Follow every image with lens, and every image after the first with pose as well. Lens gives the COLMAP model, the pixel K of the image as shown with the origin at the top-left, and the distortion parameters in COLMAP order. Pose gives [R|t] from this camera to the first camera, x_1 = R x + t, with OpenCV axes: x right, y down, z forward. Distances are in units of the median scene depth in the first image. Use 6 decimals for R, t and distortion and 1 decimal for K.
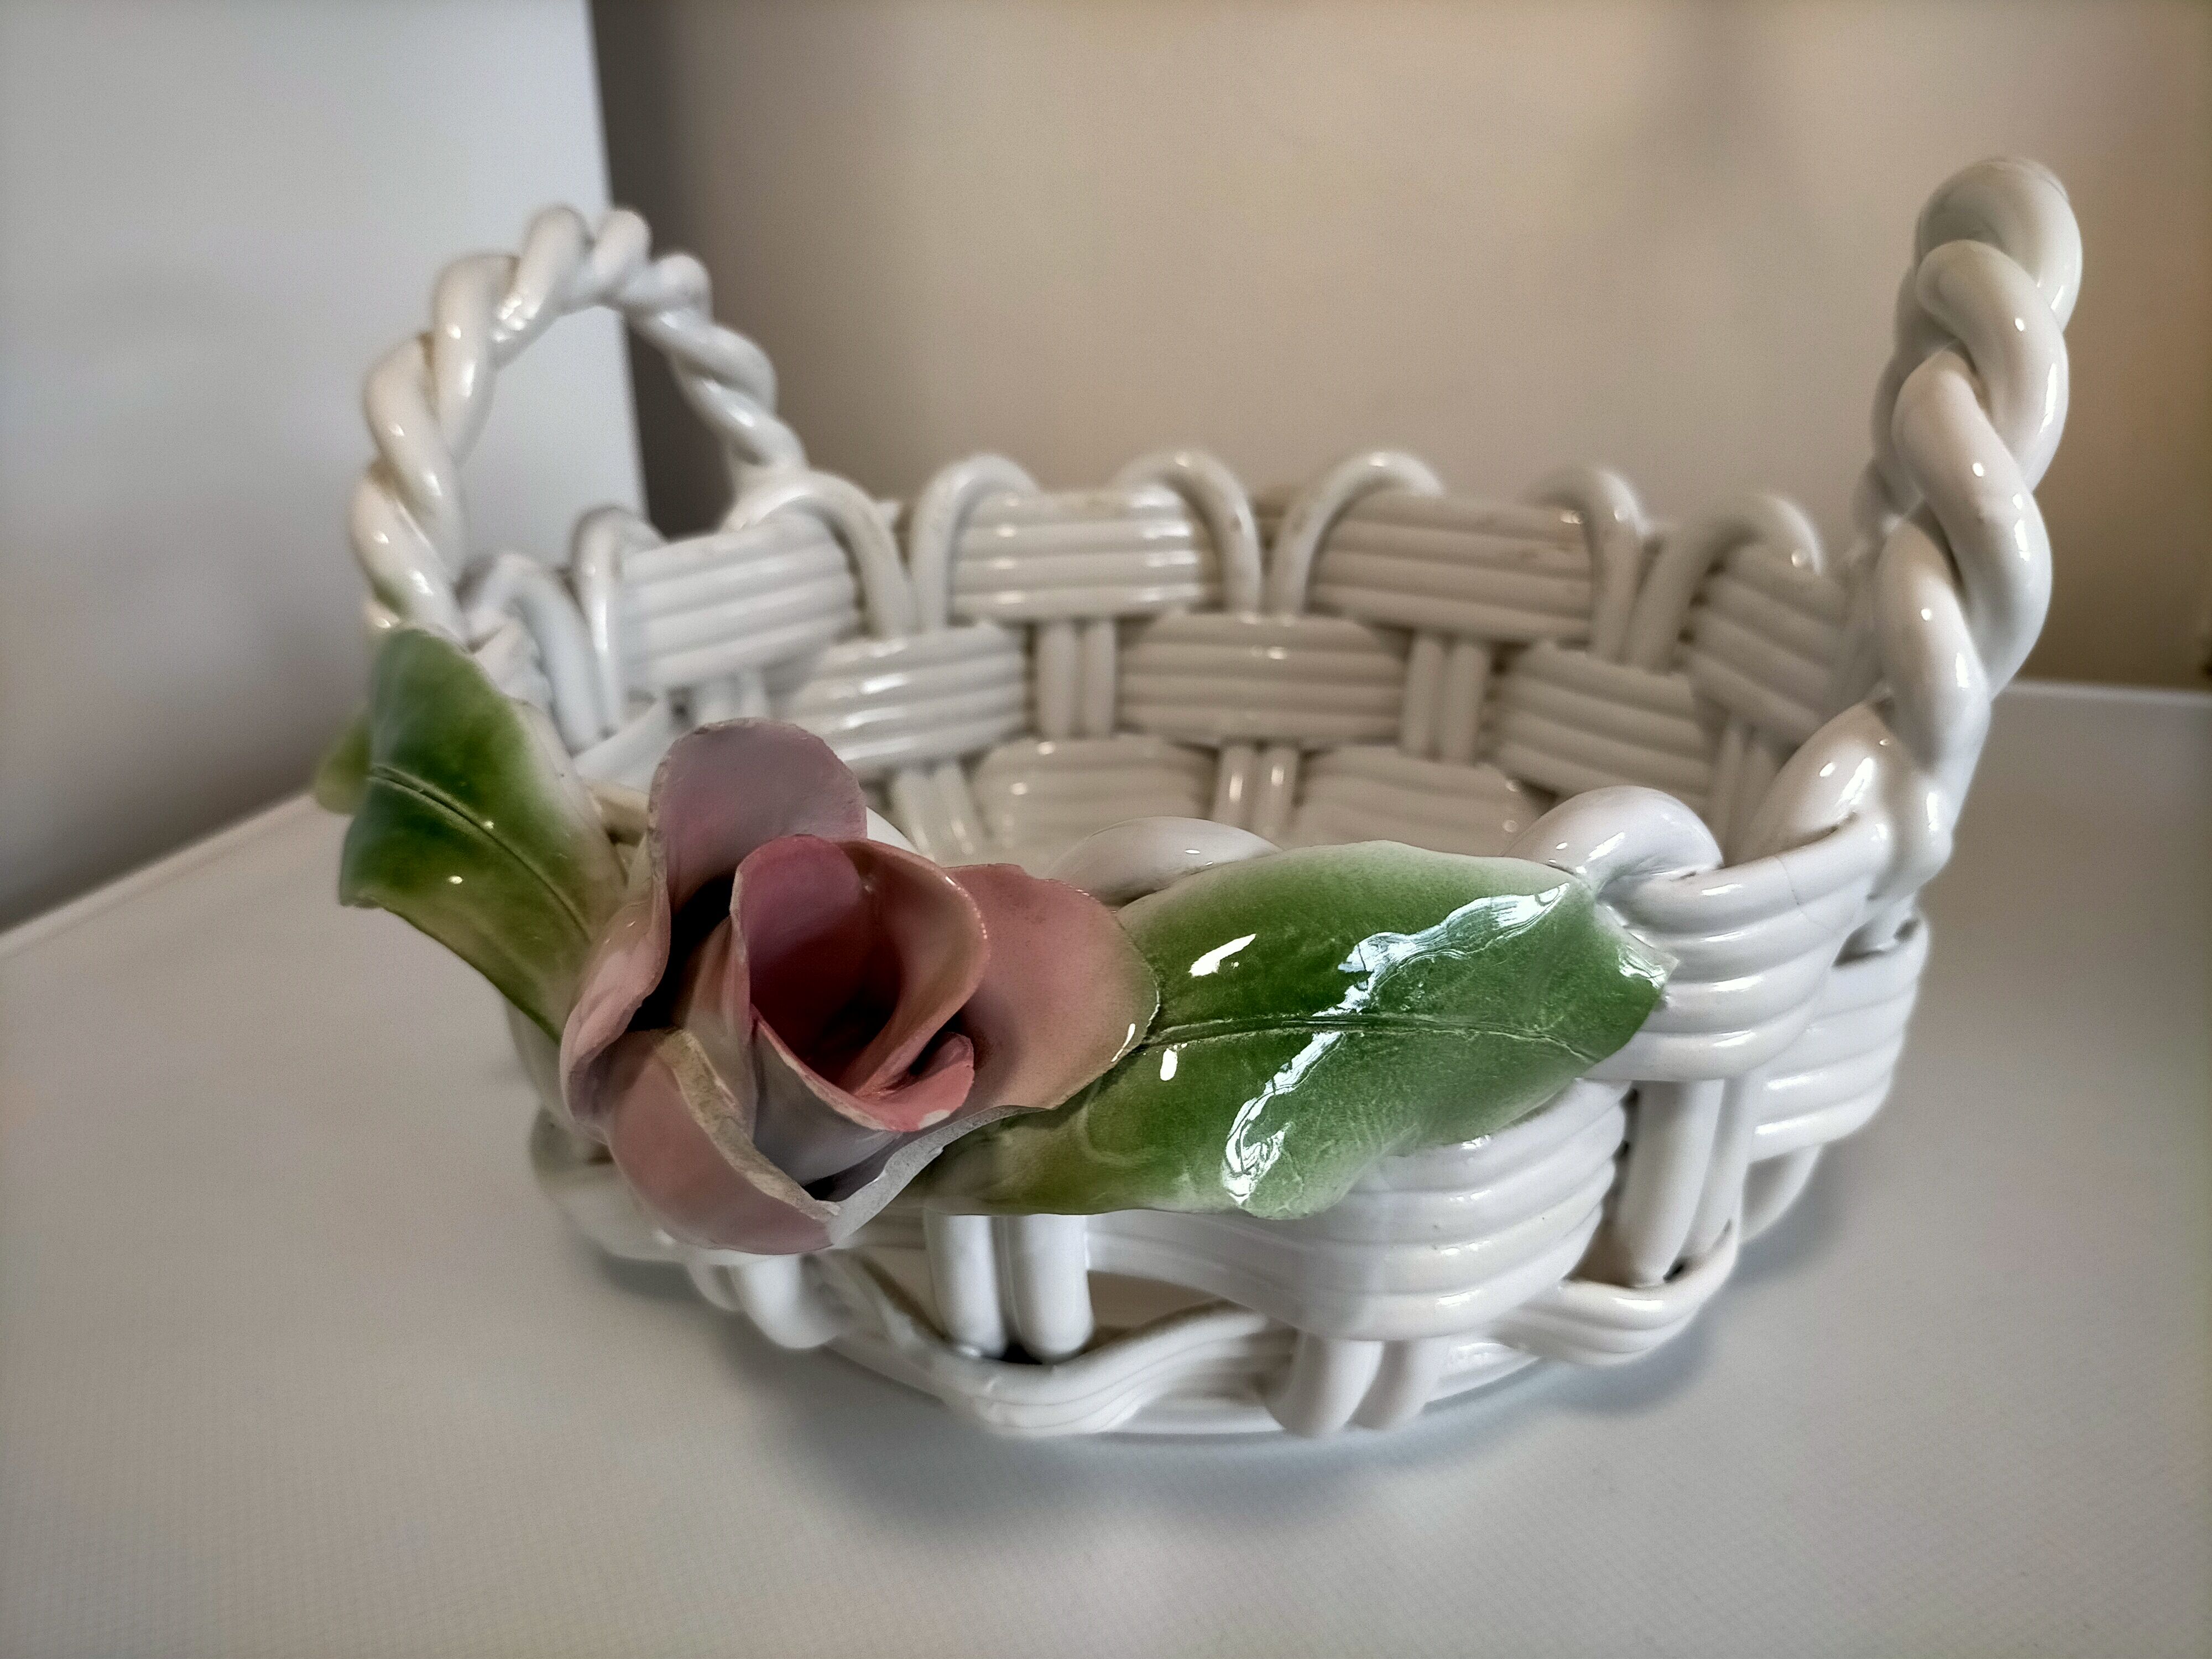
lens RADIAL K [[1727.1, 0, 1106.0], [0, 1727.1, 829.5], [0, 0, 1]] dist [0.015138, -0.000037]
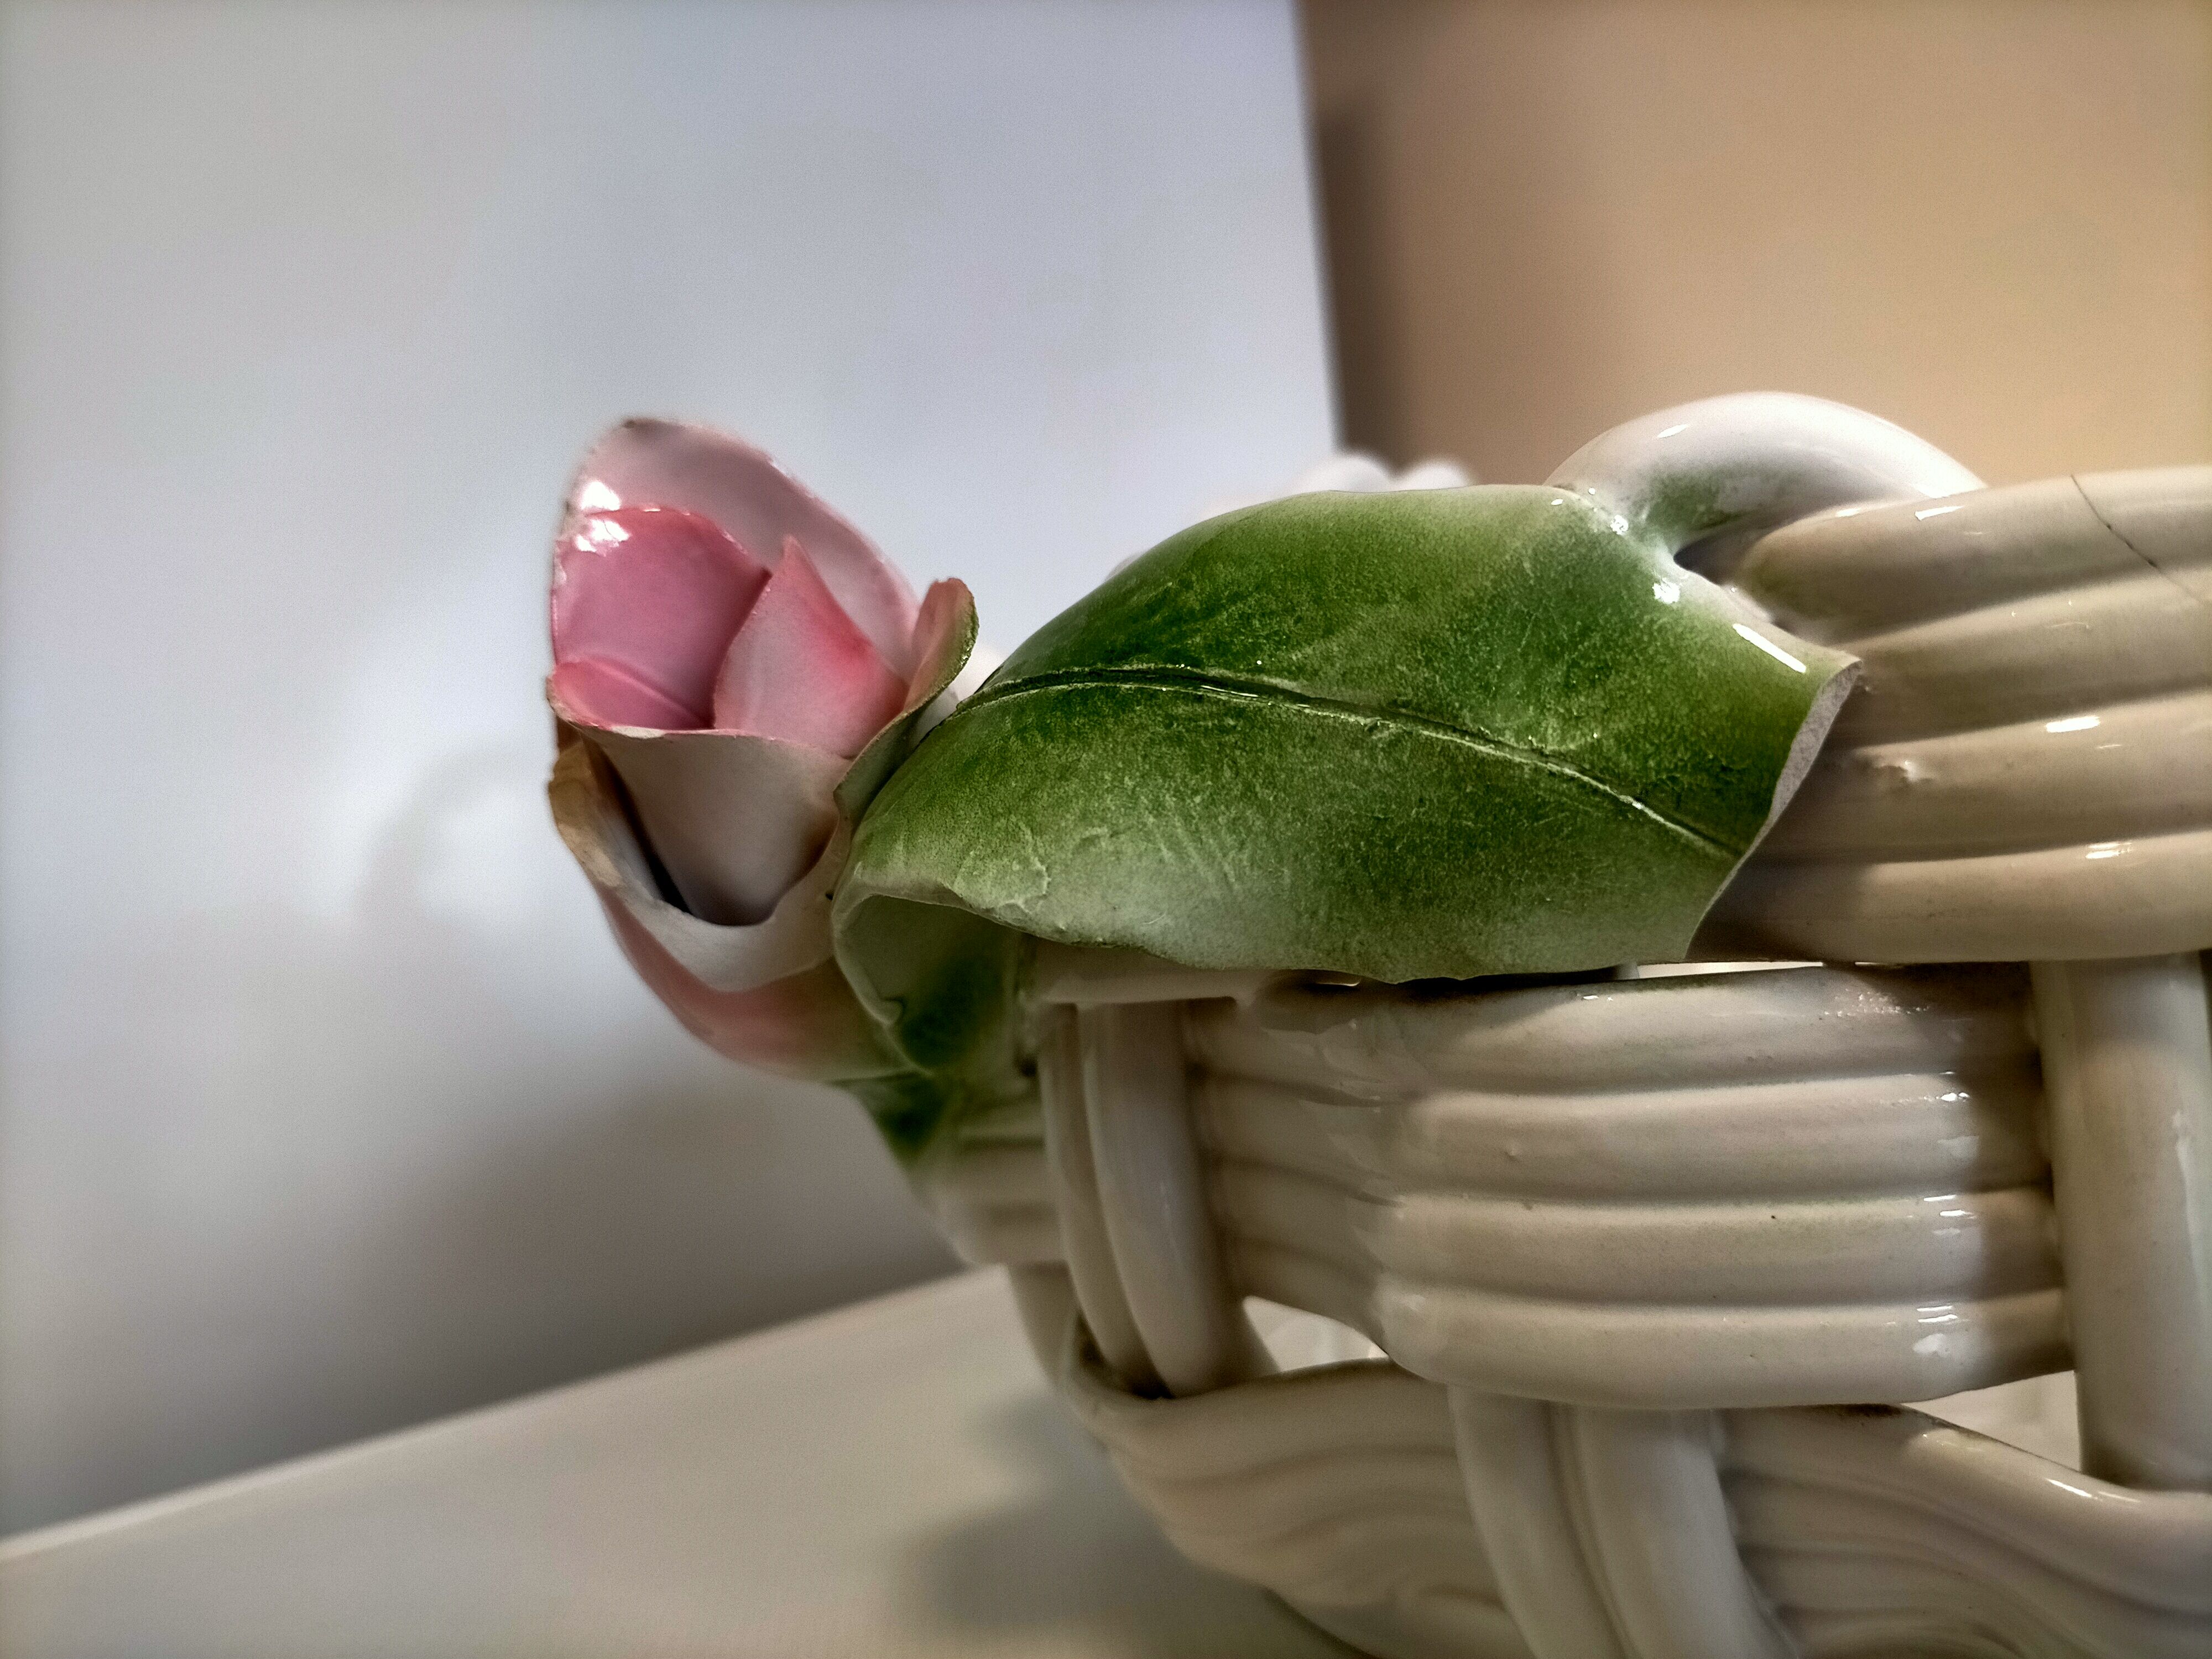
lens RADIAL K [[1702.2, 0, 1106.0], [0, 1702.2, 829.5], [0, 0, 1]] dist [0.021388, -0.005967]
pose [[0.672390, -0.086765, -0.735094, 0.619626], [-0.194214, 0.937632, -0.288318, 0.366100], [0.714263, 0.336628, 0.613604, 0.544988]]
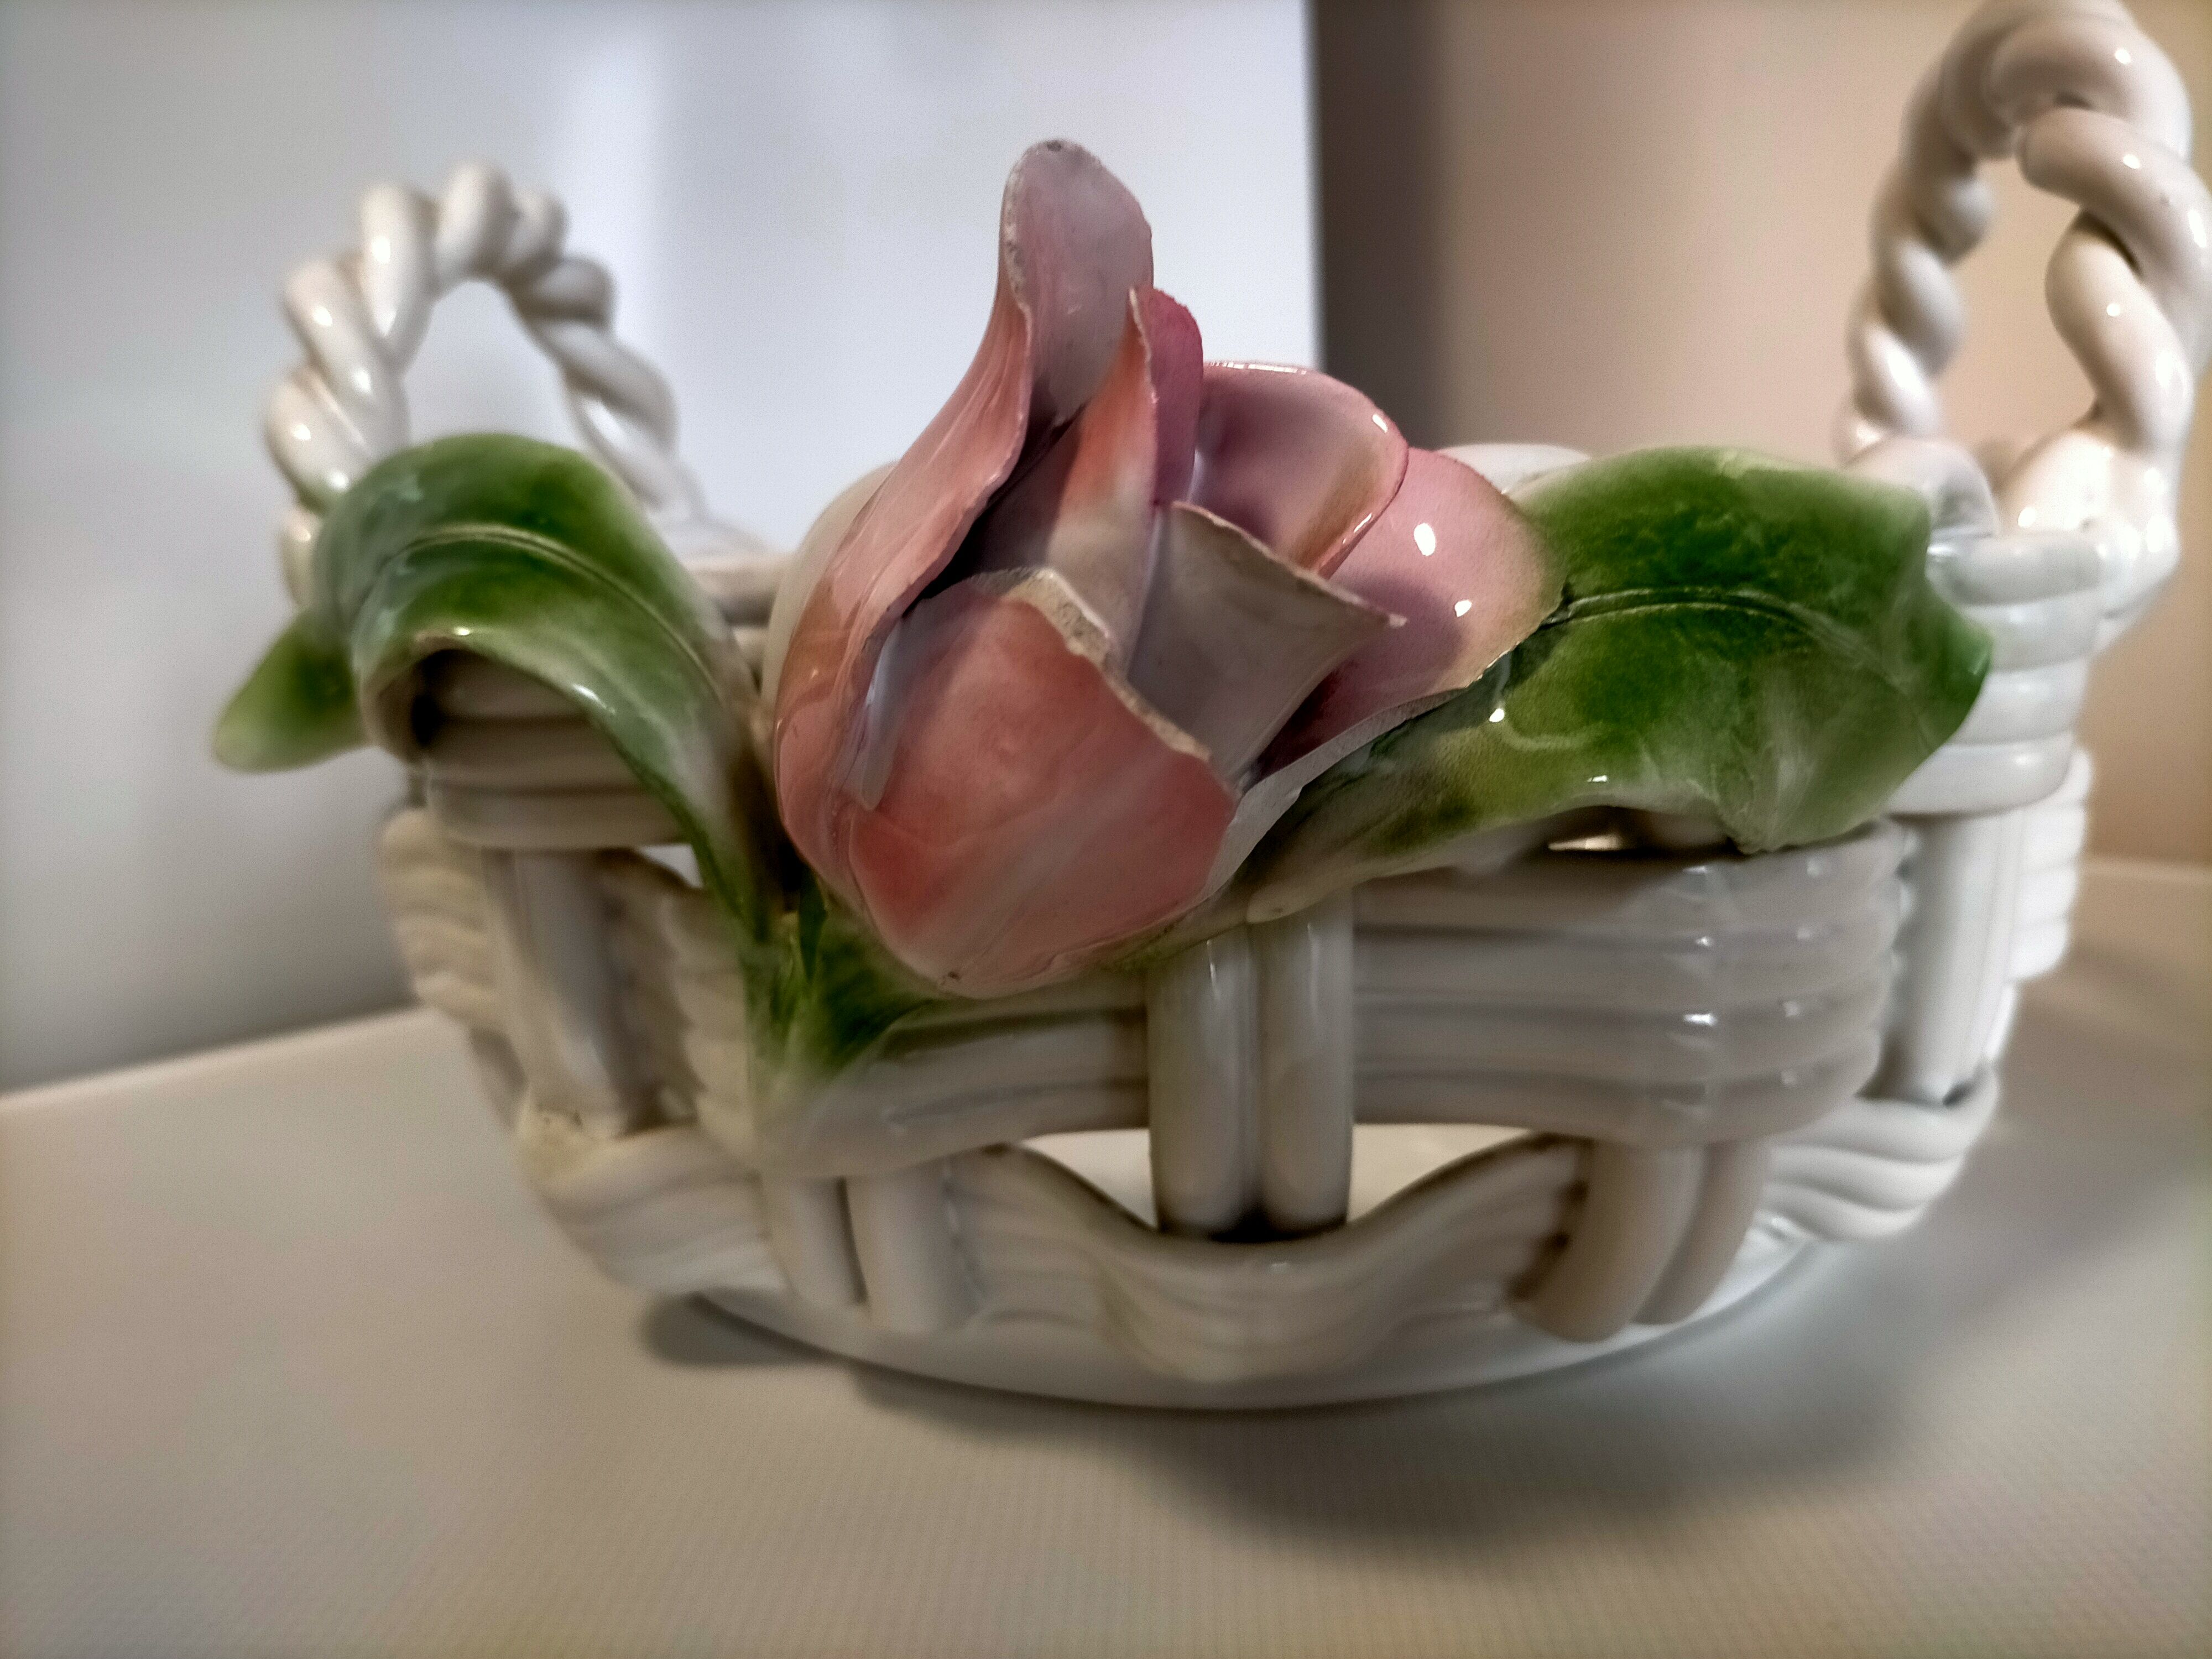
lens RADIAL K [[1702.2, 0, 1106.0], [0, 1702.2, 829.5], [0, 0, 1]] dist [0.021388, -0.005967]
pose [[0.981041, -0.055381, 0.185718, -0.314333], [0.094052, 0.973938, -0.206396, 0.341287], [-0.169447, 0.219950, 0.960682, 0.278019]]
